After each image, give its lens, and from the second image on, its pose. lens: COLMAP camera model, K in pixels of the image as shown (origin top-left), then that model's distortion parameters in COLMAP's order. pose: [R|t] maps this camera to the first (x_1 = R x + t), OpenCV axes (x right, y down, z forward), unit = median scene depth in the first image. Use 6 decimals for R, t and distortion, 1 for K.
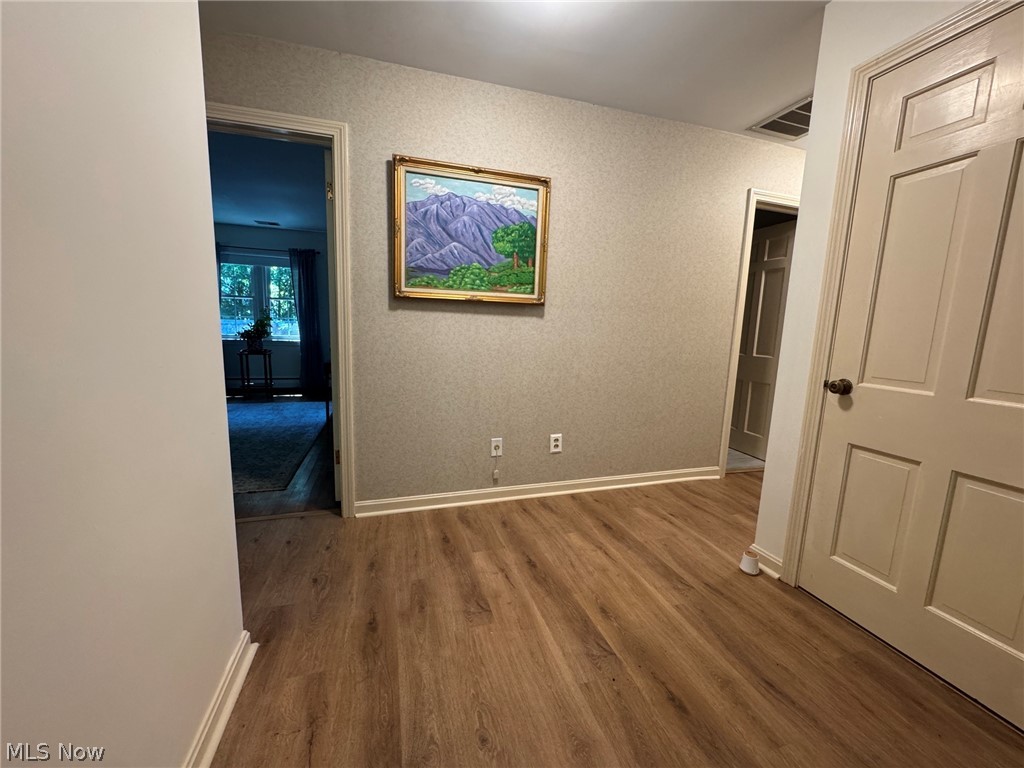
lens RADIAL K [[410.2, 0, 512.0], [0, 410.2, 384.0], [0, 0, 1]] dist [-0.002774, -0.000073]
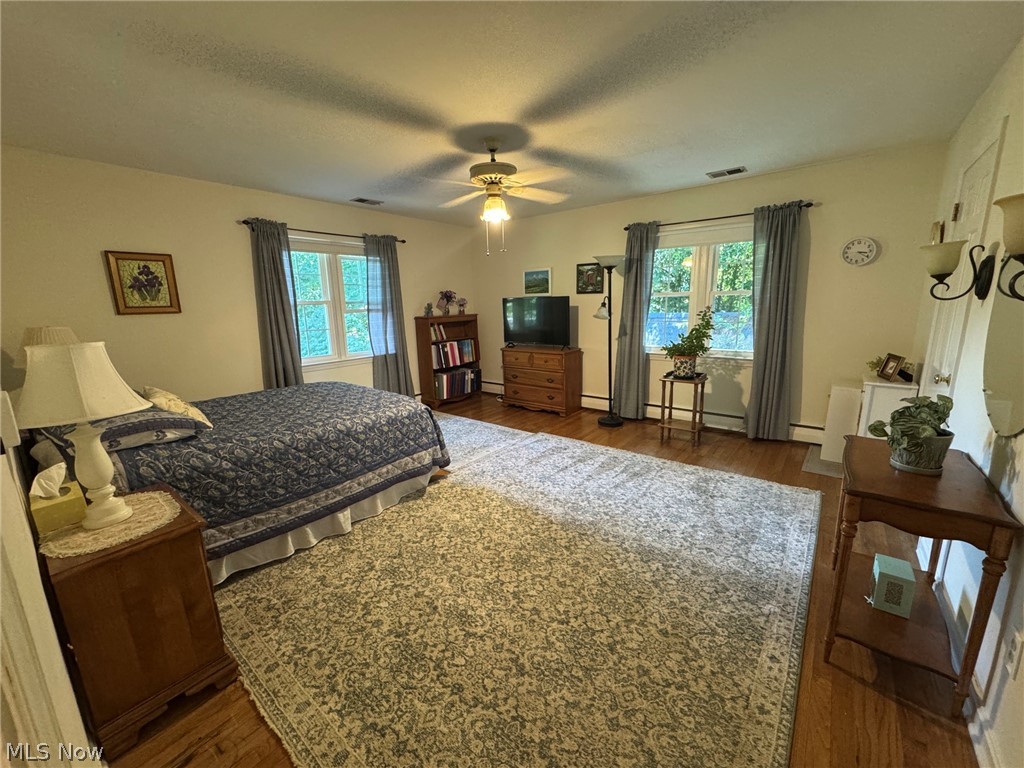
lens RADIAL K [[410.2, 0, 512.0], [0, 410.2, 384.0], [0, 0, 1]] dist [-0.002774, -0.000073]
pose [[0.567840, 0.119318, -0.814445, -0.233977], [-0.080252, 0.992749, 0.089488, -0.102081], [0.819217, 0.014546, 0.573299, 0.377245]]
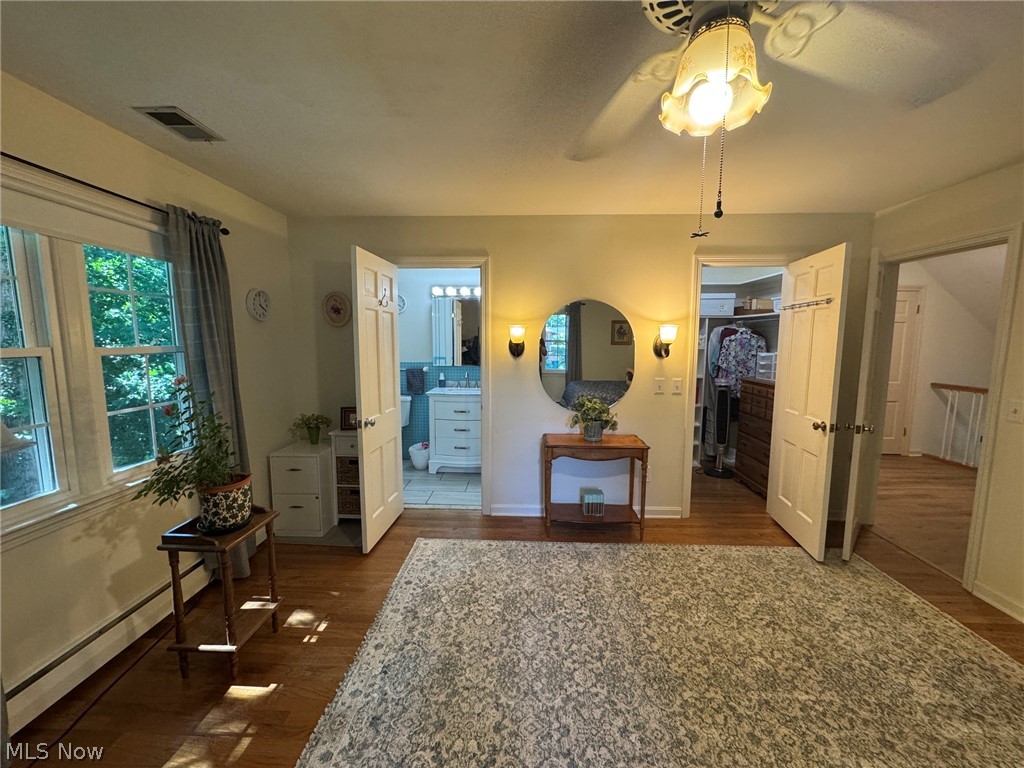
lens RADIAL K [[410.2, 0, 512.0], [0, 410.2, 384.0], [0, 0, 1]] dist [-0.002774, -0.000073]
pose [[0.320773, -0.136532, 0.937264, -0.829085], [0.146408, 0.984810, 0.093351, -0.180887], [-0.935772, 0.107278, 0.335890, 0.661386]]
